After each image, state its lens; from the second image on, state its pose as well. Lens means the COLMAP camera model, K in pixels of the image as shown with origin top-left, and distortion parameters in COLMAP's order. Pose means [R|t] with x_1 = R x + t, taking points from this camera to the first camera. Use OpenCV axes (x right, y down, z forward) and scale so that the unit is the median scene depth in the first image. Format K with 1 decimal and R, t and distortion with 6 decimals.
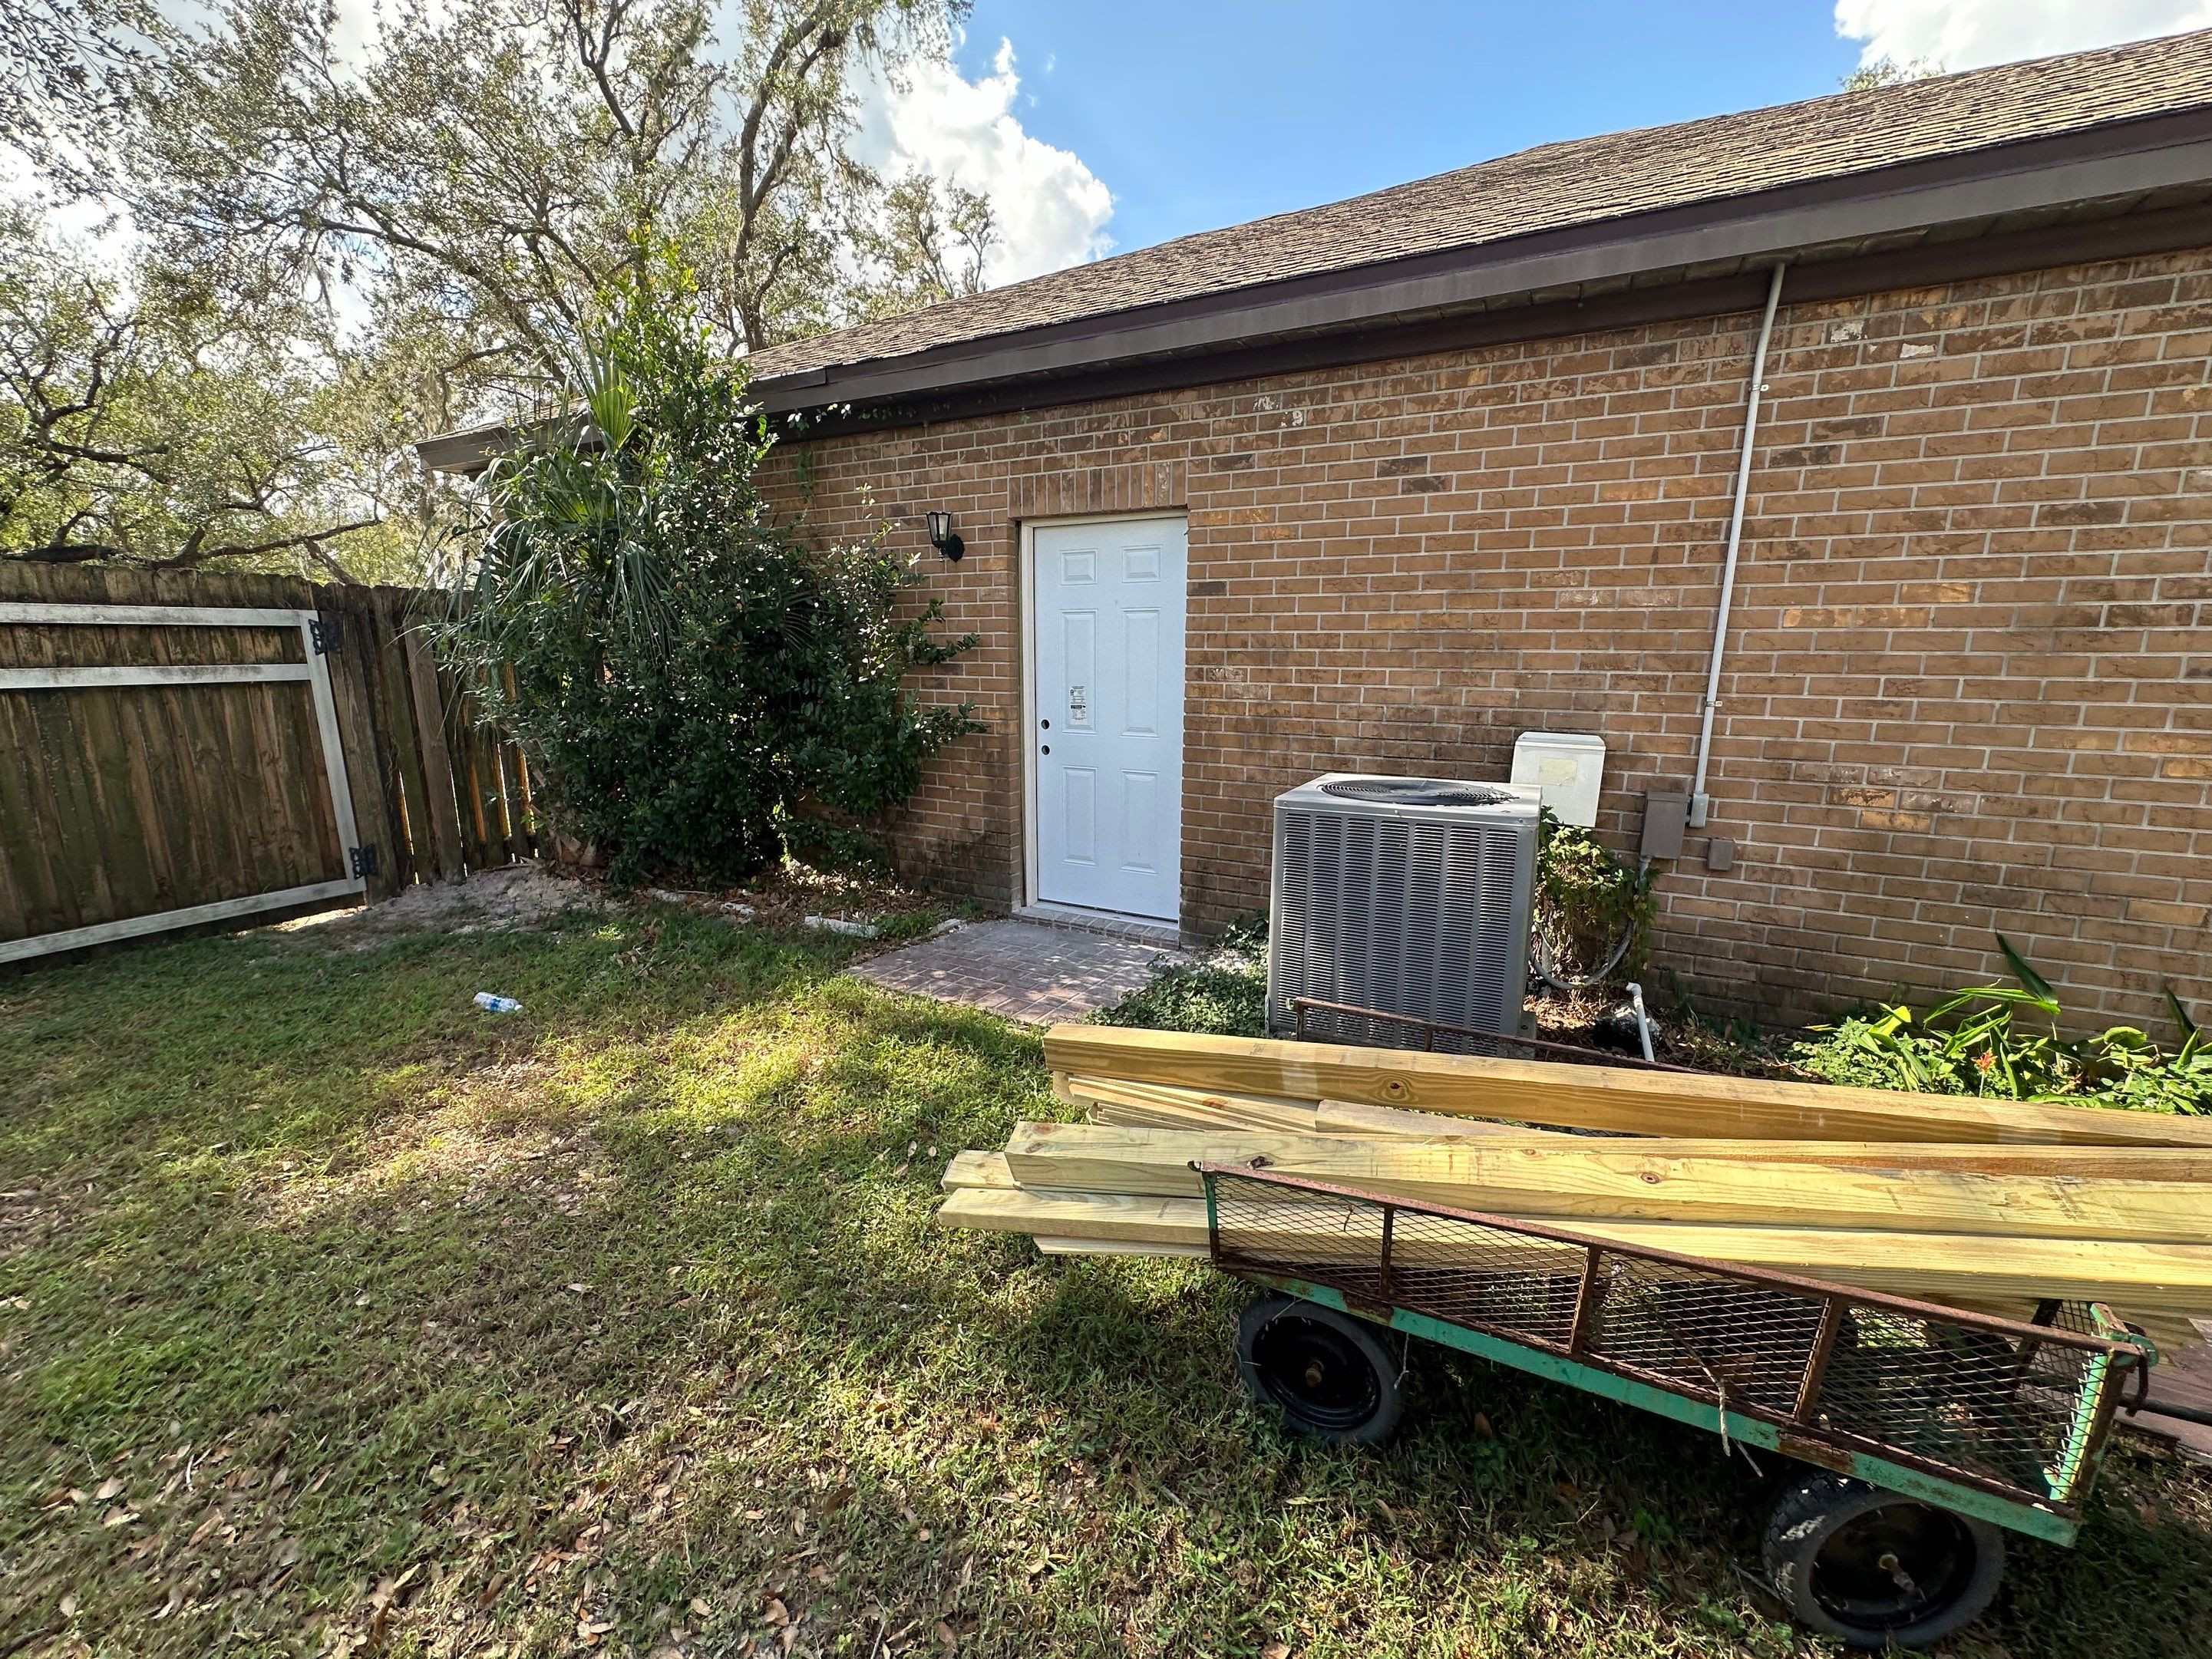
lens RADIAL K [[869.8, 0, 1104.6], [0, 869.8, 832.1], [0, 0, 1]] dist [0.000302, 0.000185]
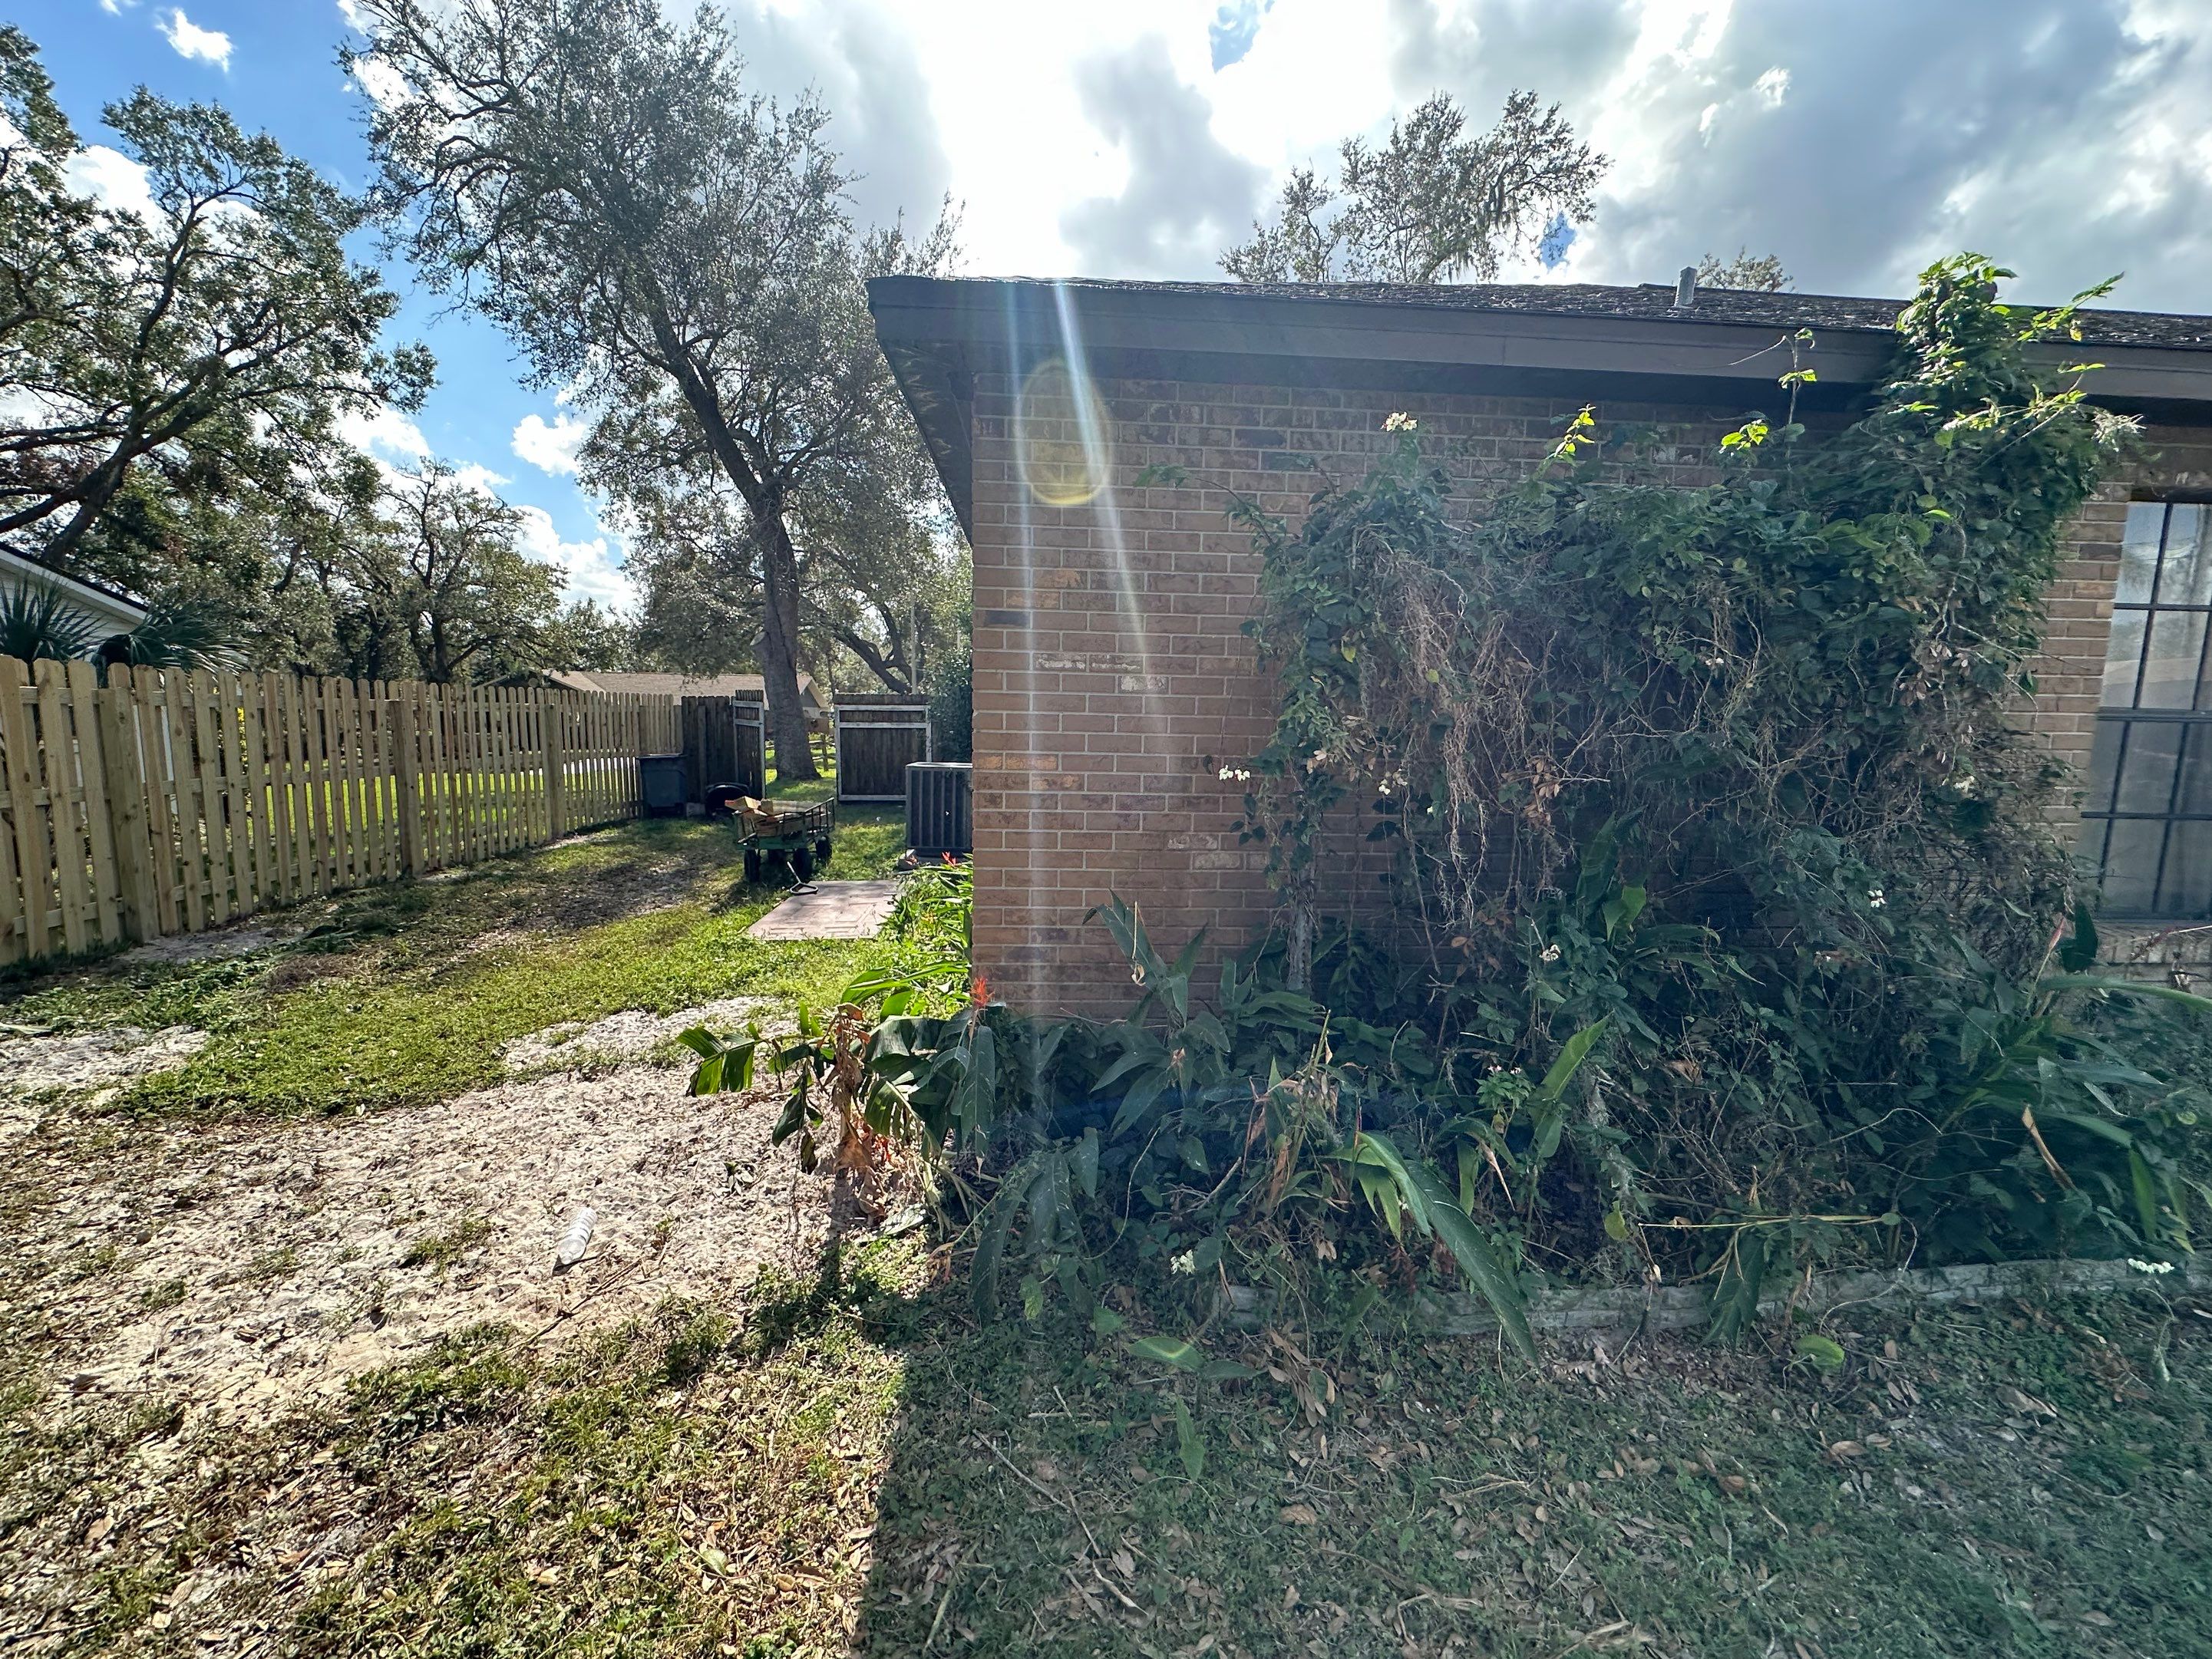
lens RADIAL K [[869.8, 0, 1114.8], [0, 869.8, 831.7], [0, 0, 1]] dist [0.000302, 0.000185]
pose [[0.527381, 0.108042, -0.842731, 2.883408], [-0.181715, 0.983274, 0.012342, 0.036241], [0.829969, 0.146628, 0.538193, -0.059551]]
